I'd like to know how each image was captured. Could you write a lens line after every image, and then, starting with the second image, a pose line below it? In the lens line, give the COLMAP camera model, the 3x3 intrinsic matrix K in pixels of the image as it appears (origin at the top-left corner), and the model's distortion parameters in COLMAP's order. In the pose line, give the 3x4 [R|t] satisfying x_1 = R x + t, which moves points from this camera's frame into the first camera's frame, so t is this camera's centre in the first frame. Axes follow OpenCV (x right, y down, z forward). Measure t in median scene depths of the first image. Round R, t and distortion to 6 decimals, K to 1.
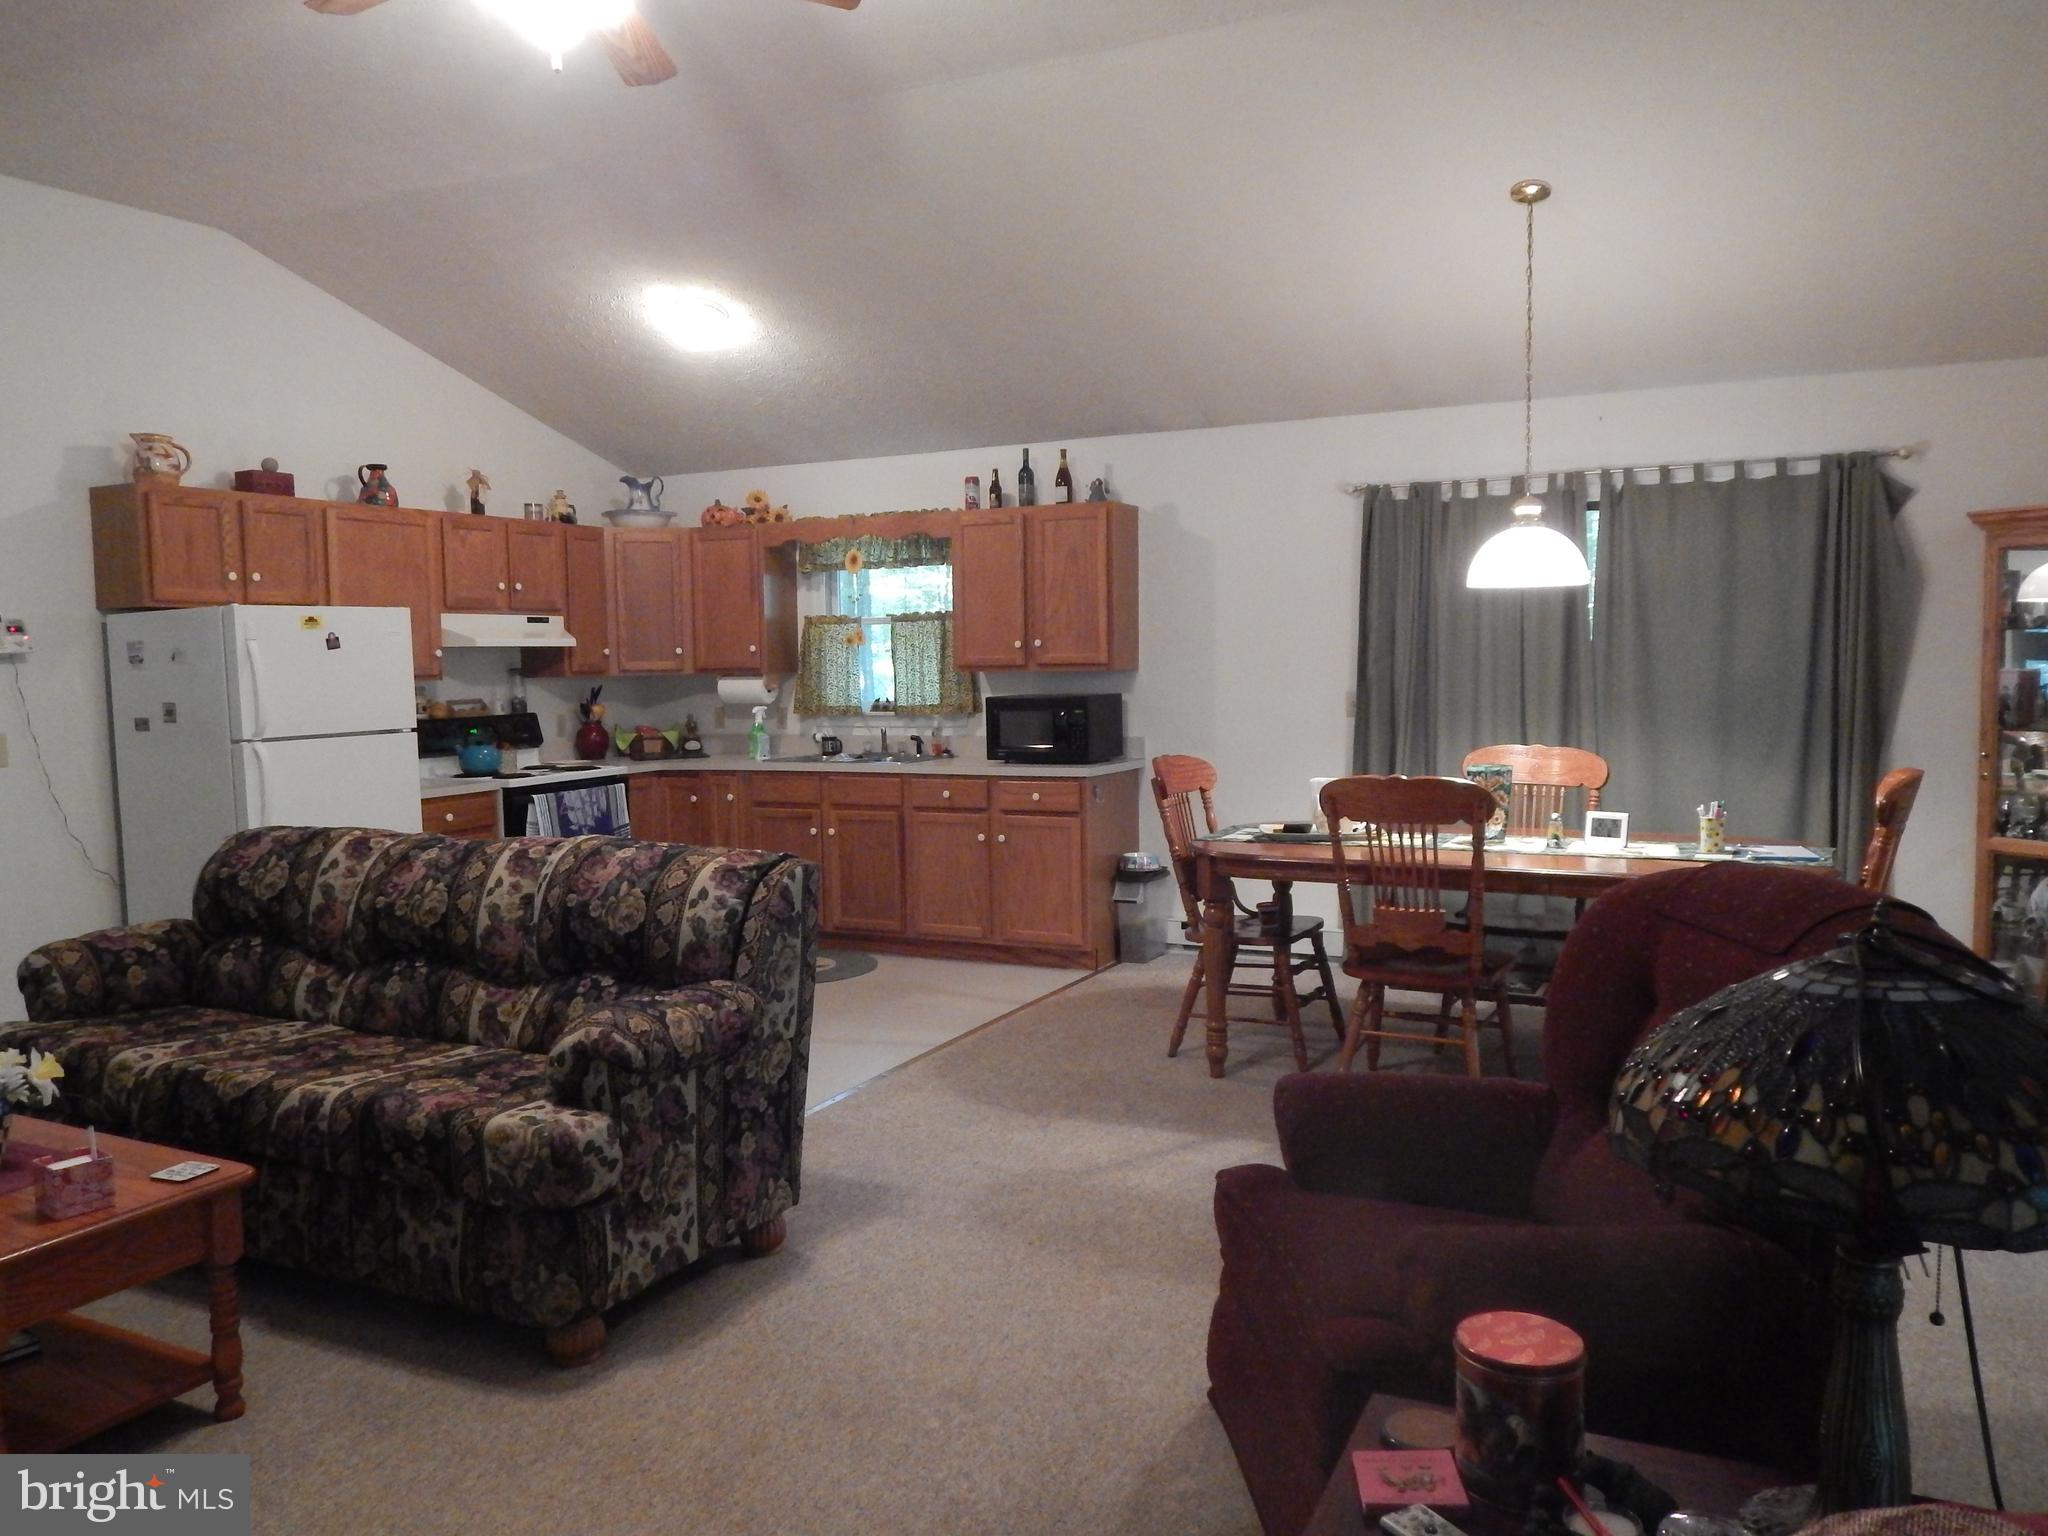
lens RADIAL K [[1511.2, 0, 1022.7], [0, 1511.2, 776.0], [0, 0, 1]] dist [0.009772, 0.002484]
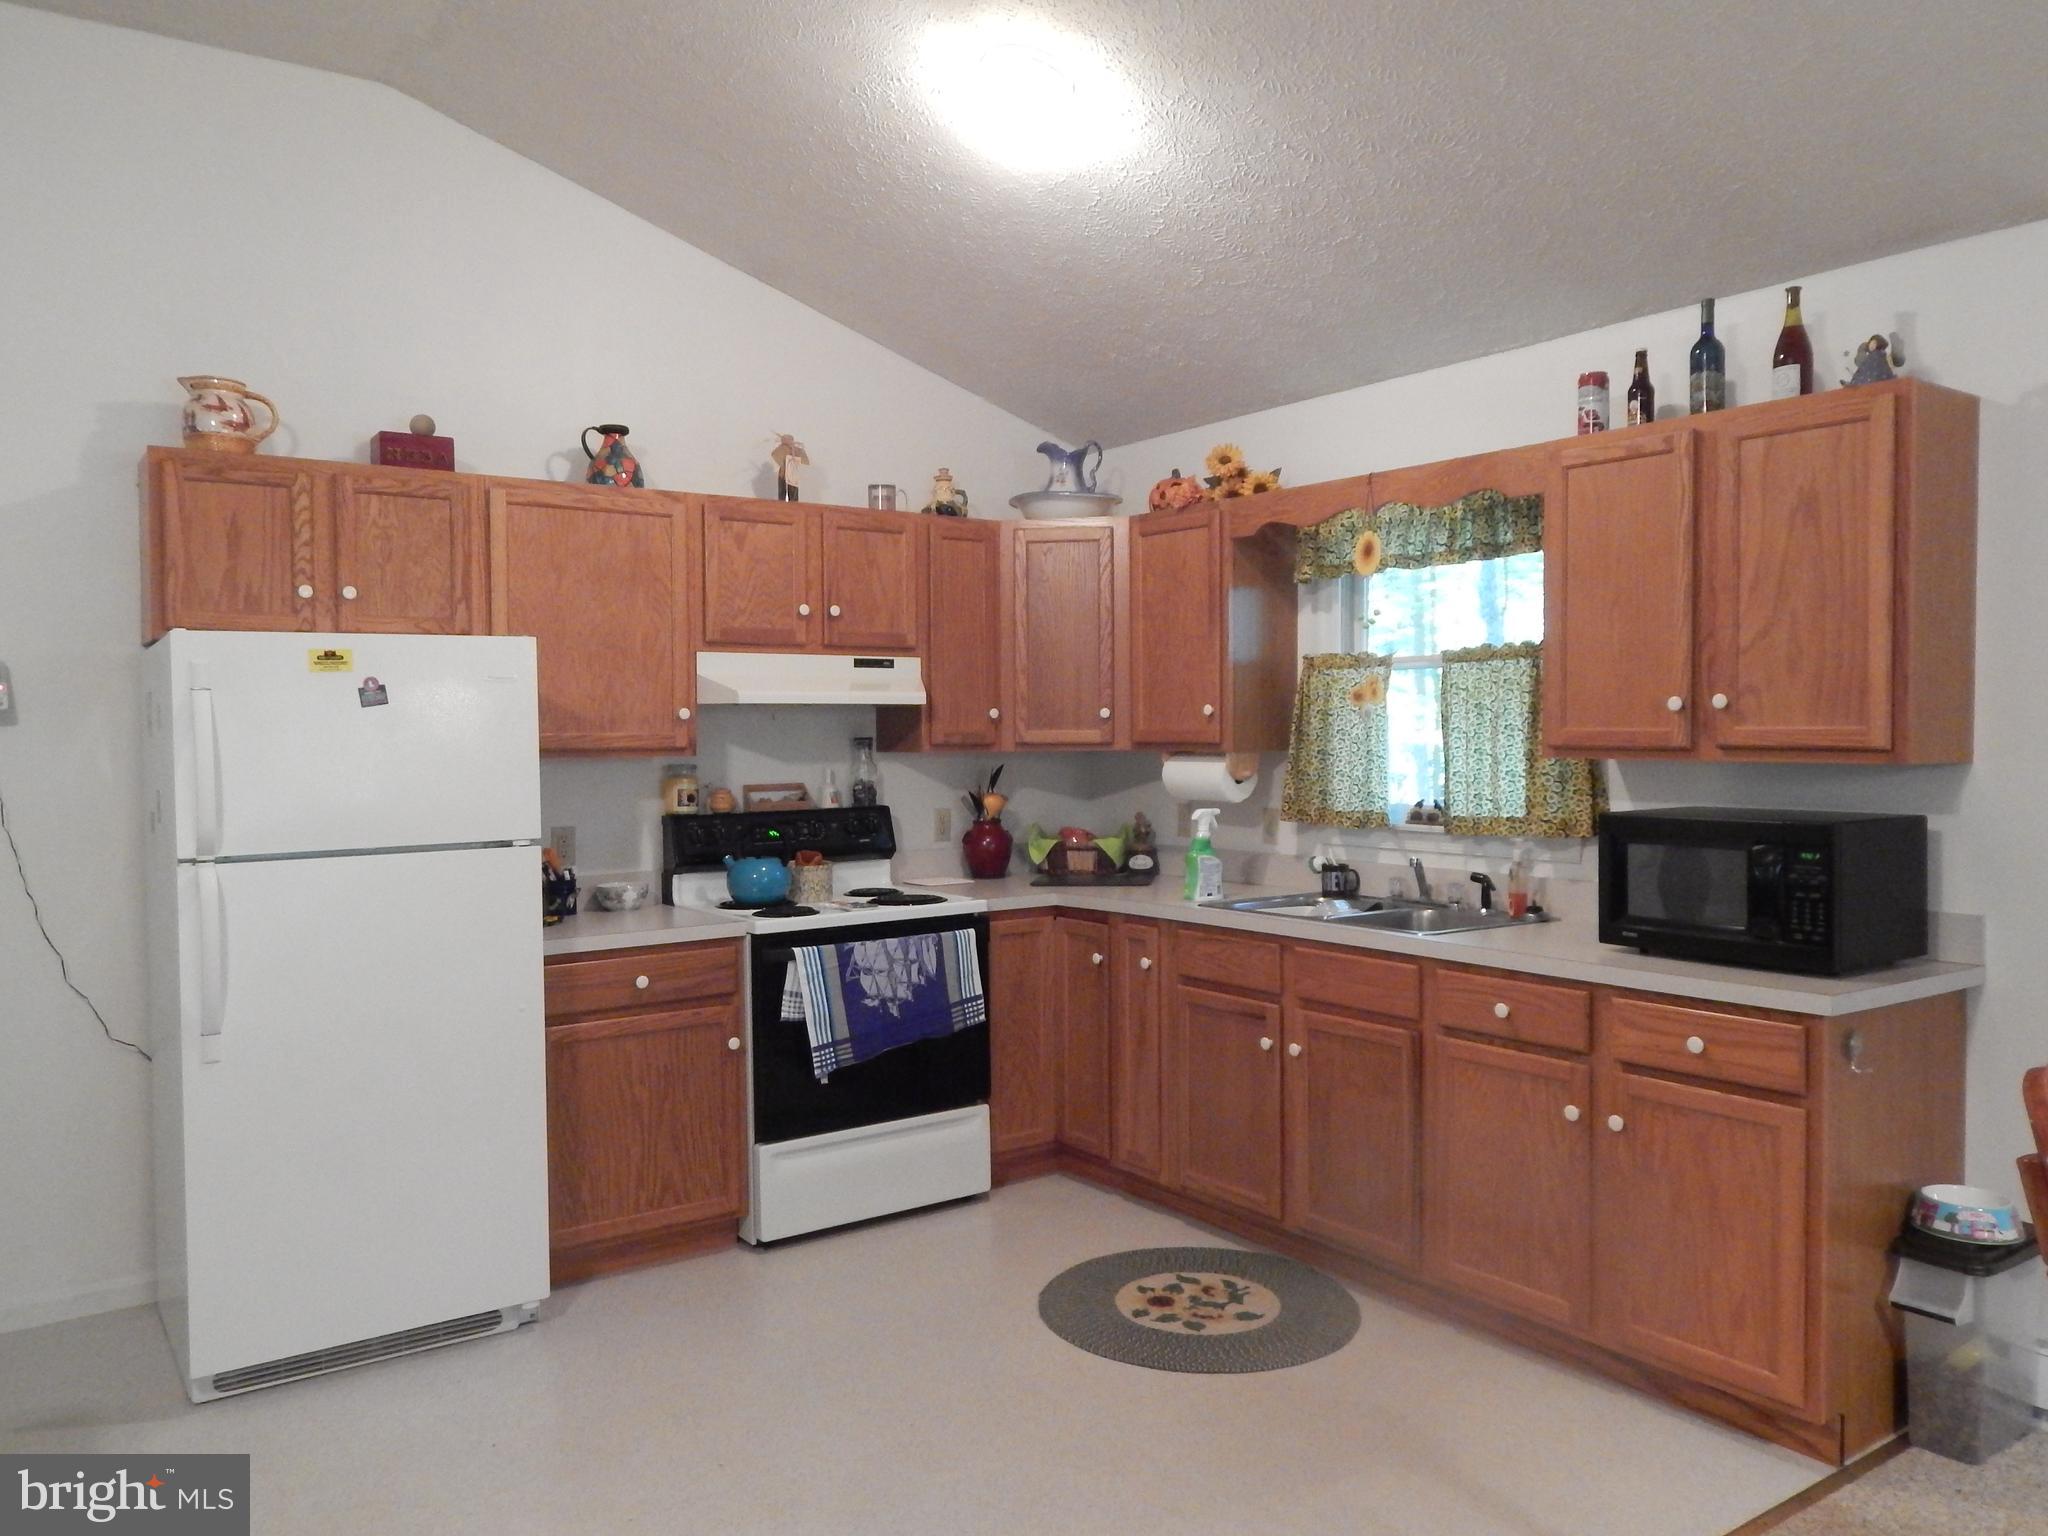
lens RADIAL K [[1506.2, 0, 1035.0], [0, 1506.2, 763.9], [0, 0, 1]] dist [0.006263, -0.003983]
pose [[0.887170, 0.022788, -0.460879, 0.035272], [-0.045376, 0.998247, -0.037988, -0.039026], [0.459206, 0.054614, 0.886650, 0.463084]]
